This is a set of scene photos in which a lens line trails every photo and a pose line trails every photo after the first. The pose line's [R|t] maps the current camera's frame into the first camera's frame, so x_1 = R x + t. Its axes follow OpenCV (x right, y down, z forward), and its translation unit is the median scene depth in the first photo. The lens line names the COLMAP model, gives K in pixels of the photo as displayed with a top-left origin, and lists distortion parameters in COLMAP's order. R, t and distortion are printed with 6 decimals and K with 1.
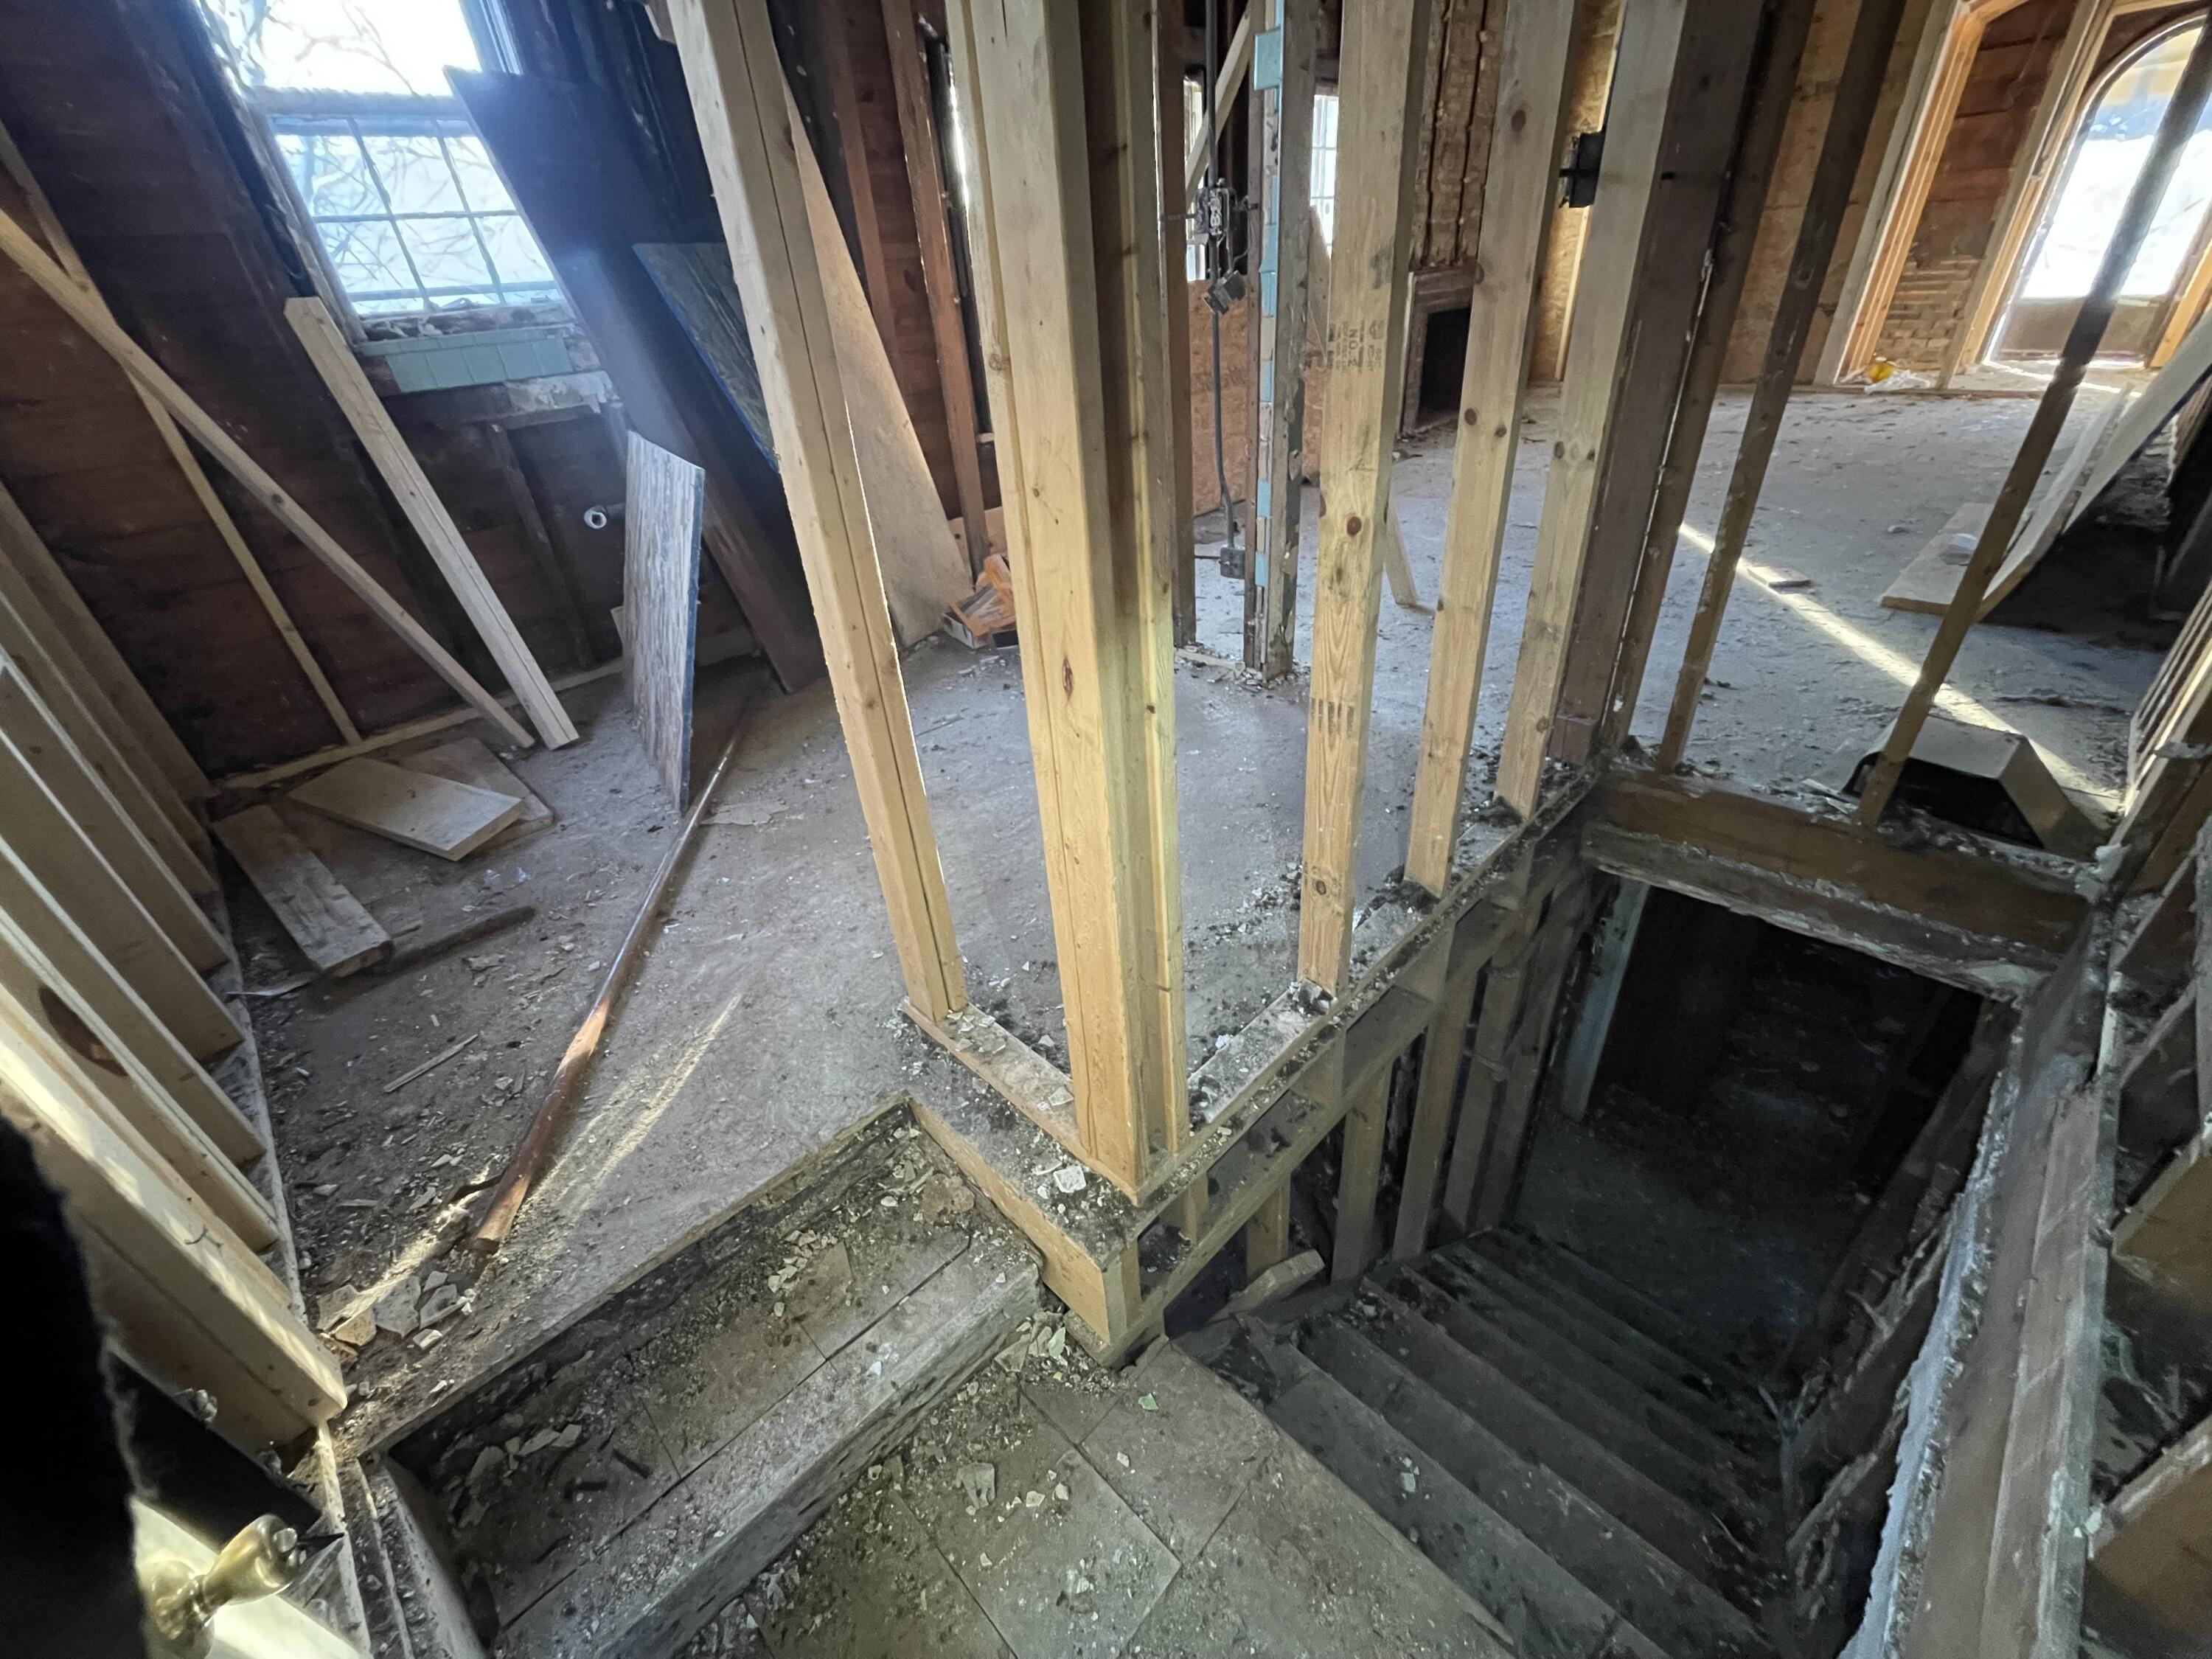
lens RADIAL K [[886.7, 0, 1101.2], [0, 886.7, 825.7], [0, 0, 1]] dist [0.002457, 0.000208]
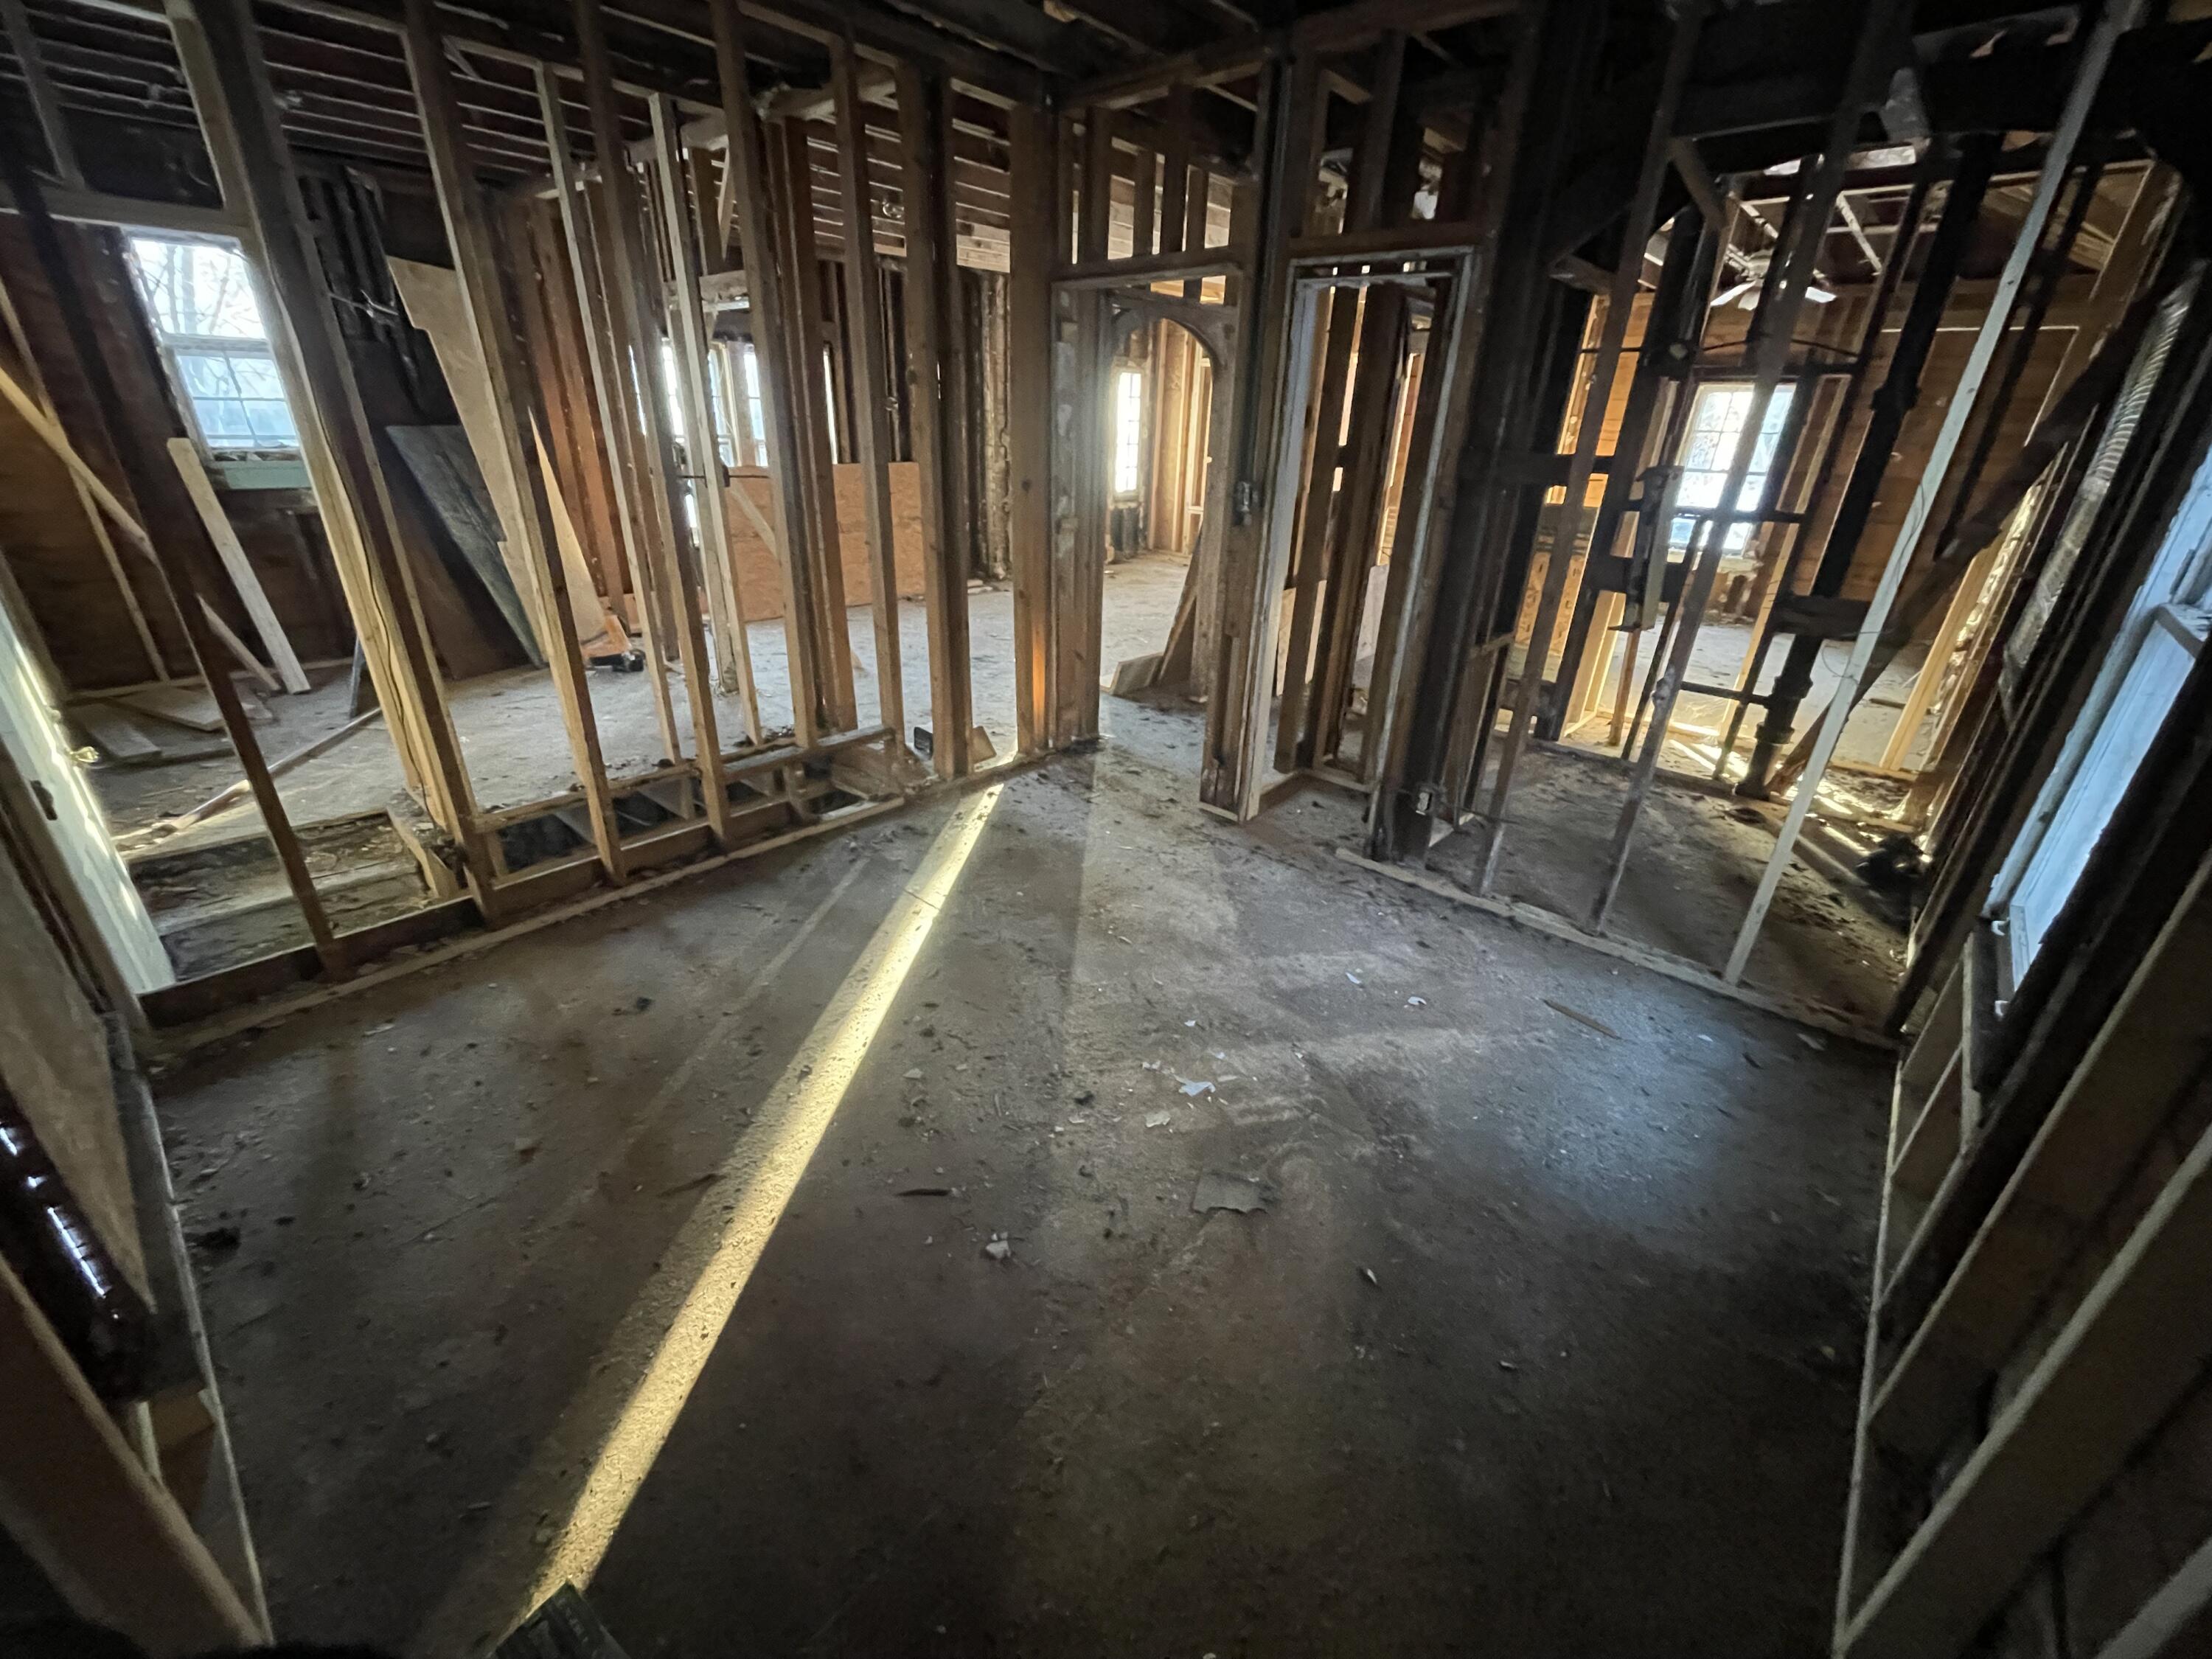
lens RADIAL K [[886.7, 0, 1106.7], [0, 886.7, 830.9], [0, 0, 1]] dist [0.002457, 0.000208]
pose [[0.992101, 0.074892, 0.100636, 0.858459], [-0.061949, 0.990082, -0.126094, 0.321081], [-0.109081, 0.118863, 0.986901, -0.903837]]
